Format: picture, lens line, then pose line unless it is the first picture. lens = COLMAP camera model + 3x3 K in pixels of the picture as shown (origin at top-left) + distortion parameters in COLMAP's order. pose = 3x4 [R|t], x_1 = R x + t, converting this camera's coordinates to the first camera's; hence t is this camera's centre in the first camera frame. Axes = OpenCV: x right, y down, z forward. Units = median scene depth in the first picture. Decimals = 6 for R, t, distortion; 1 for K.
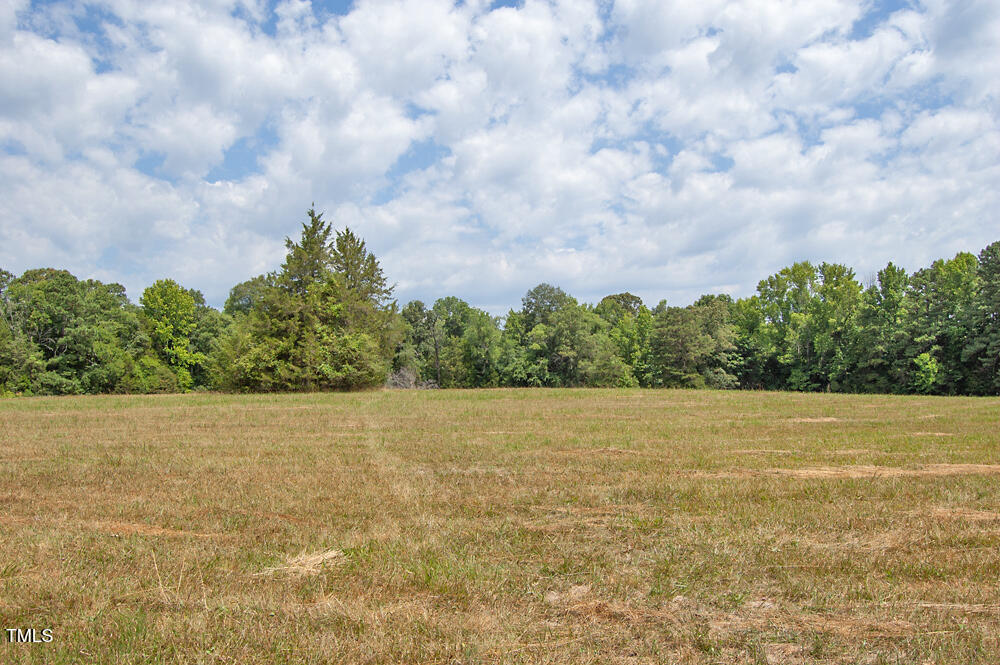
lens RADIAL K [[804.7, 0, 505.5], [0, 804.7, 333.9], [0, 0, 1]] dist [-0.091703, 0.052156]
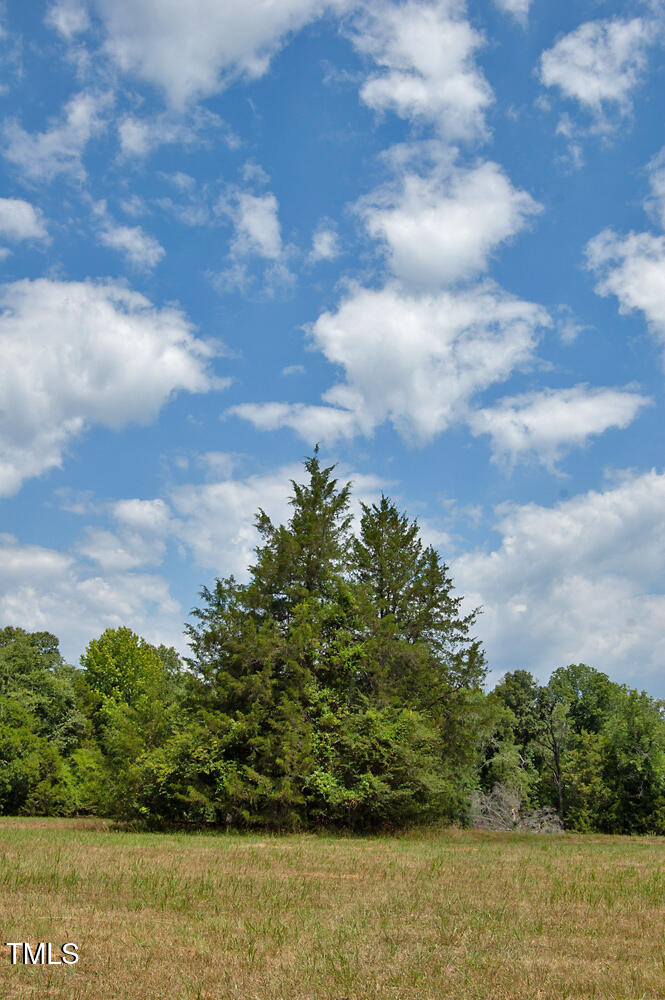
lens RADIAL K [[1225.5, 0, 332.5], [0, 1225.5, 500.0], [0, 0, 1]] dist [-0.058518, 0.005403]
pose [[0.965635, -0.023122, -0.258872, -0.028591], [-0.025195, 0.983016, -0.181784, 0.009905], [0.258679, 0.182059, 0.948652, 0.261187]]
